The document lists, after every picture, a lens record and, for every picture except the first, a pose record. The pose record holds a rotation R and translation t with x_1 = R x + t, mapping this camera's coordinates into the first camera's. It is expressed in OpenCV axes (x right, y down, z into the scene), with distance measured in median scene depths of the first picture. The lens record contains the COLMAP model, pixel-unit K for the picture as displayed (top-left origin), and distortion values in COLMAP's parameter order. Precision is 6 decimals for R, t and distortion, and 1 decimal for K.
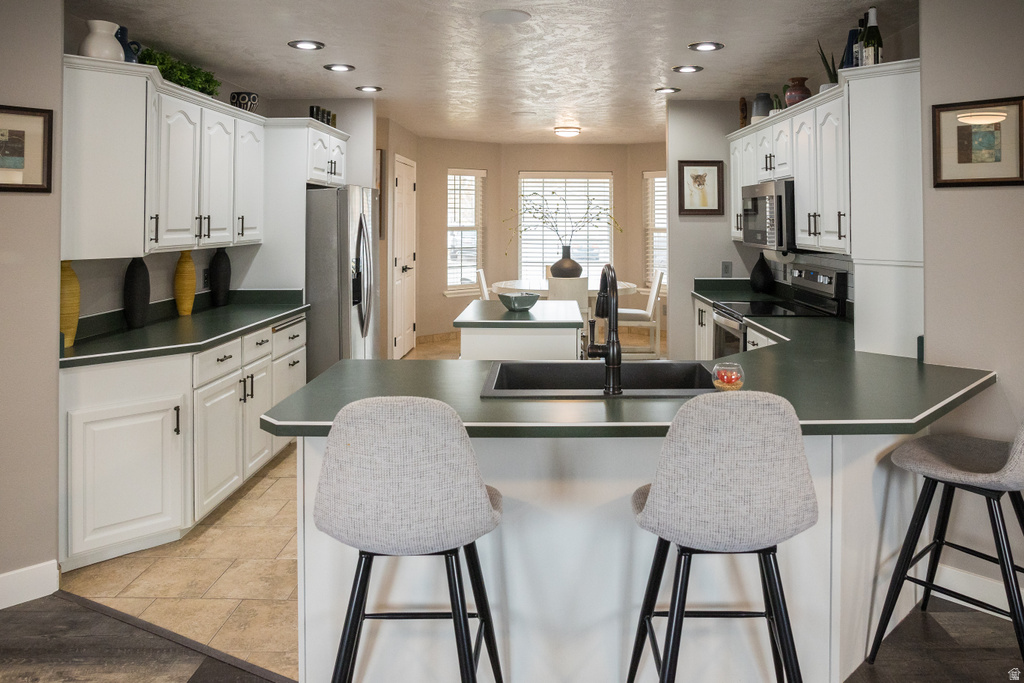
lens RADIAL K [[733.8, 0, 528.4], [0, 733.8, 302.2], [0, 0, 1]] dist [-0.140096, 0.137962]
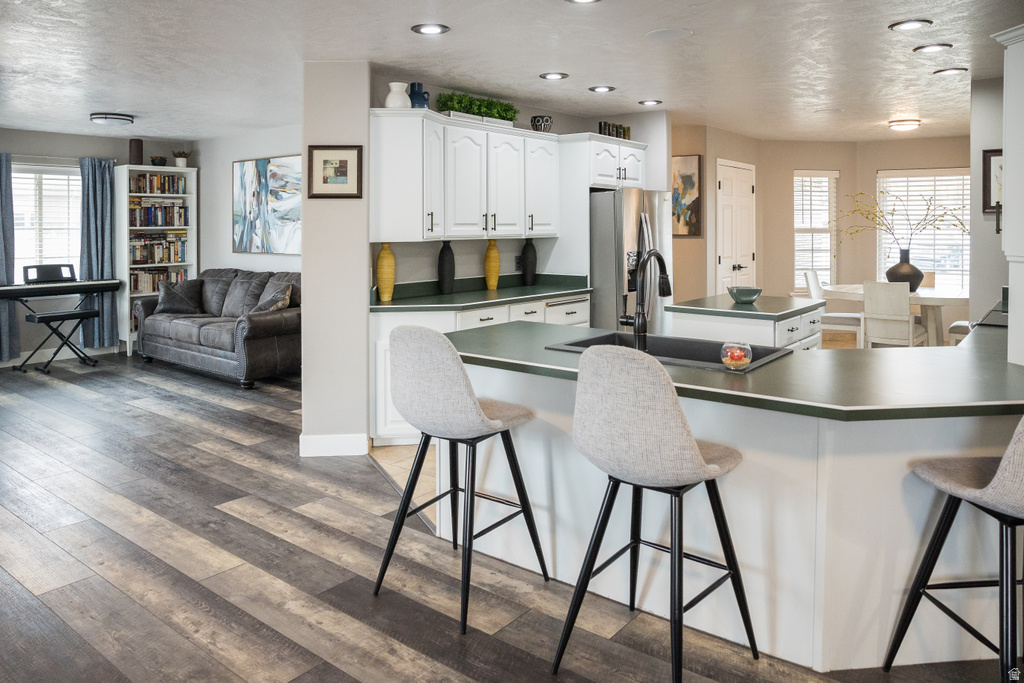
lens RADIAL K [[710.8, 0, 512.0], [0, 710.8, 341.5], [0, 0, 1]] dist [-0.045085, 0.002634]
pose [[0.797148, 0.099974, -0.595450, 0.317468], [-0.068558, 0.994806, 0.075244, 0.011715], [0.599879, -0.019158, 0.799861, -0.035772]]
